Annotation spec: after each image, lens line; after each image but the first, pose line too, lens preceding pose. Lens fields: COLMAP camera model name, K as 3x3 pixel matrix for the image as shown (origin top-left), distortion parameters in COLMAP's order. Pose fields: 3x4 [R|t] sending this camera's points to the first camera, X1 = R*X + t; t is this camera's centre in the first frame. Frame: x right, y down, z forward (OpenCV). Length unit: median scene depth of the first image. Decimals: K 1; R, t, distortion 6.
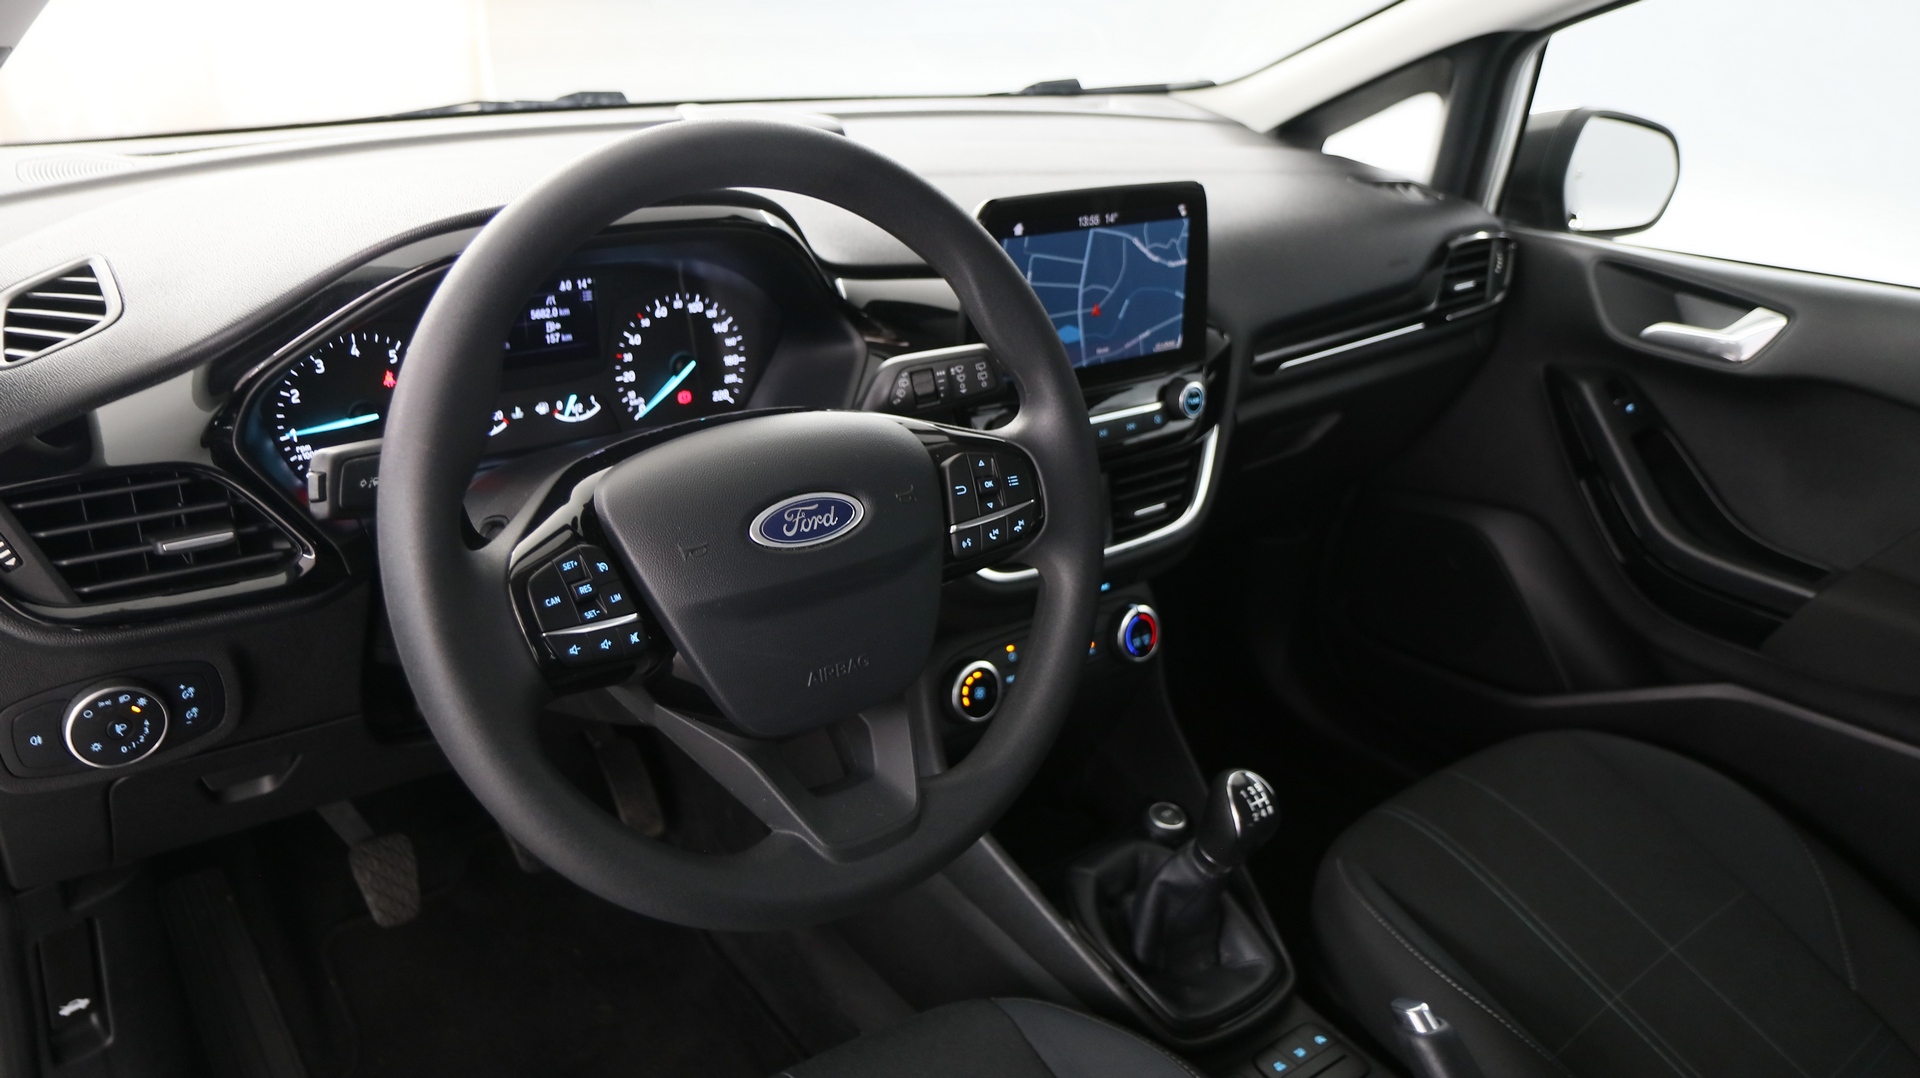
lens RADIAL K [[1449.0, 0, 960.0], [0, 1449.0, 539.0], [0, 0, 1]] dist [-0.023706, 0.001068]
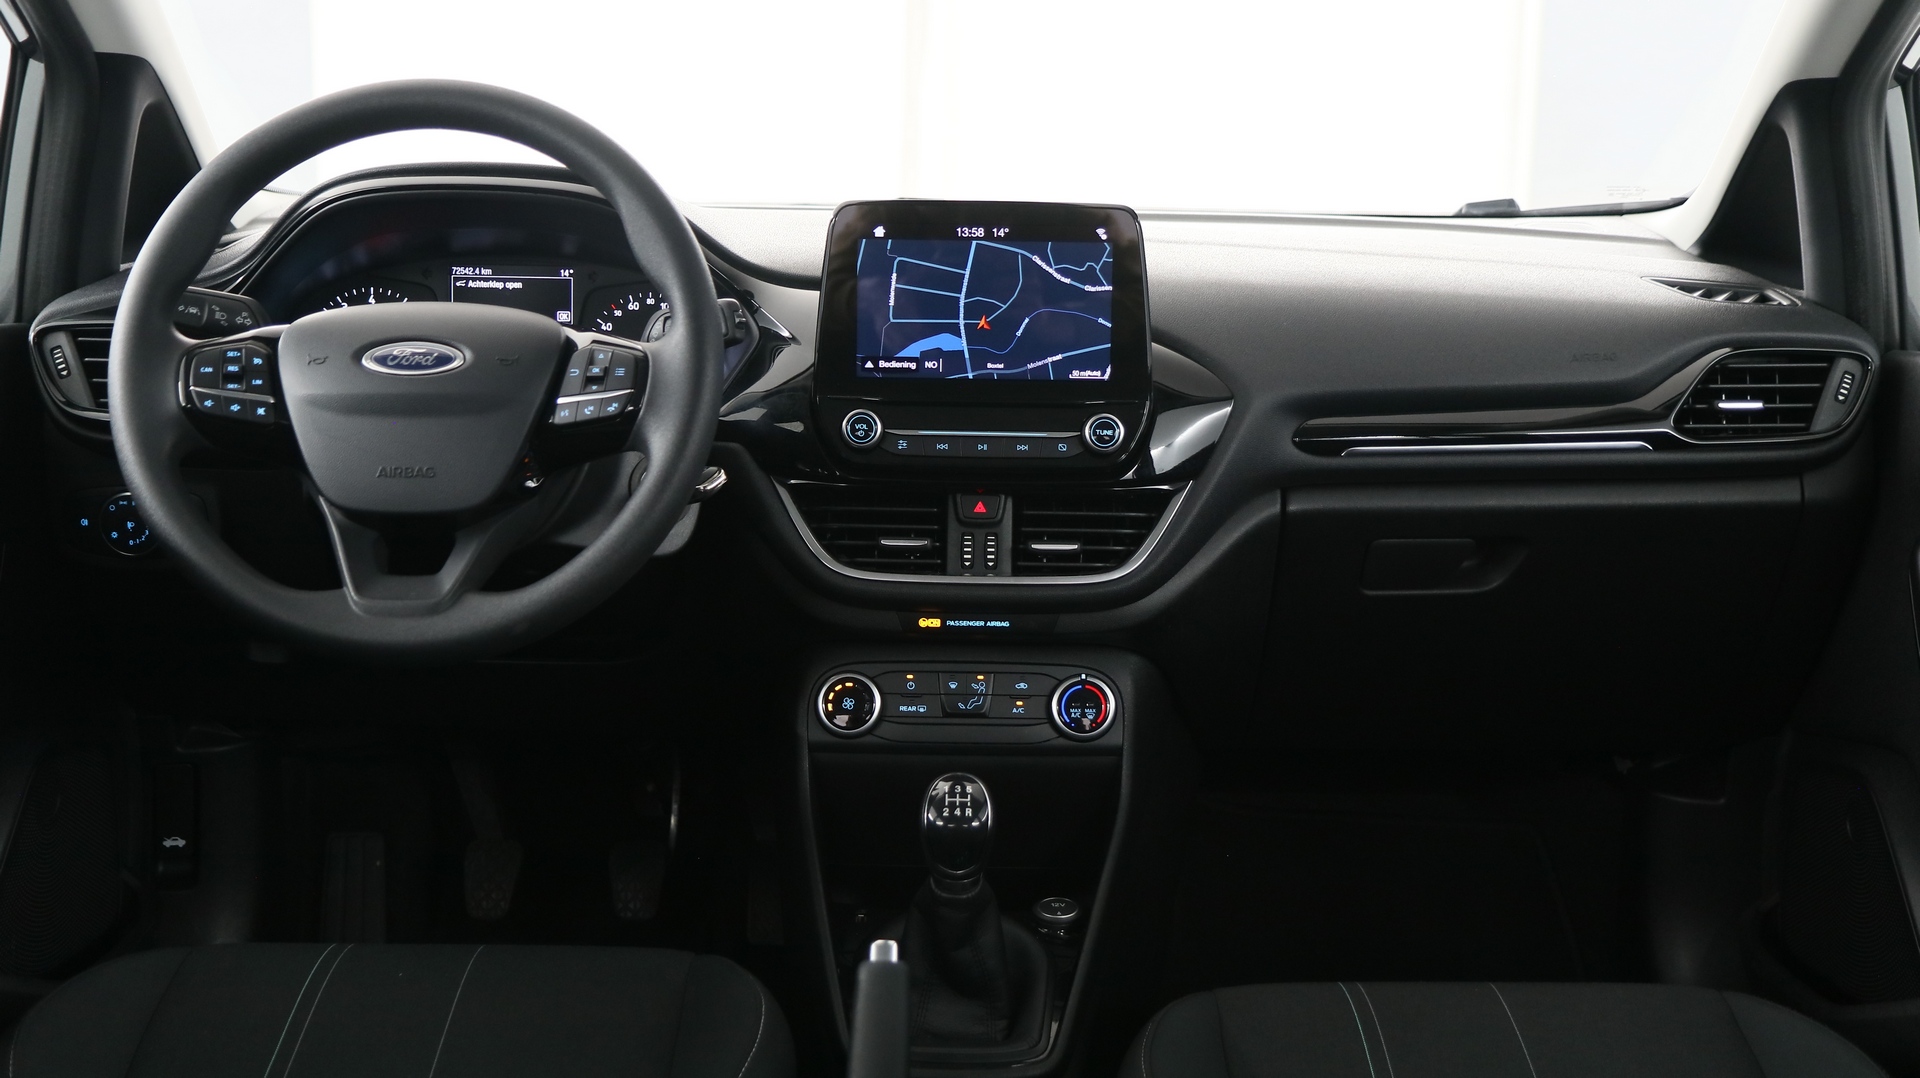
lens RADIAL K [[2331.5, 0, 960.0], [0, 2331.5, 539.0], [0, 0, 1]] dist [0.034566, -0.011874]
pose [[0.780888, 0.063174, -0.621468, 1.133308], [-0.225099, 0.956493, -0.185611, 0.298784], [0.582704, 0.284833, 0.761135, -0.201961]]
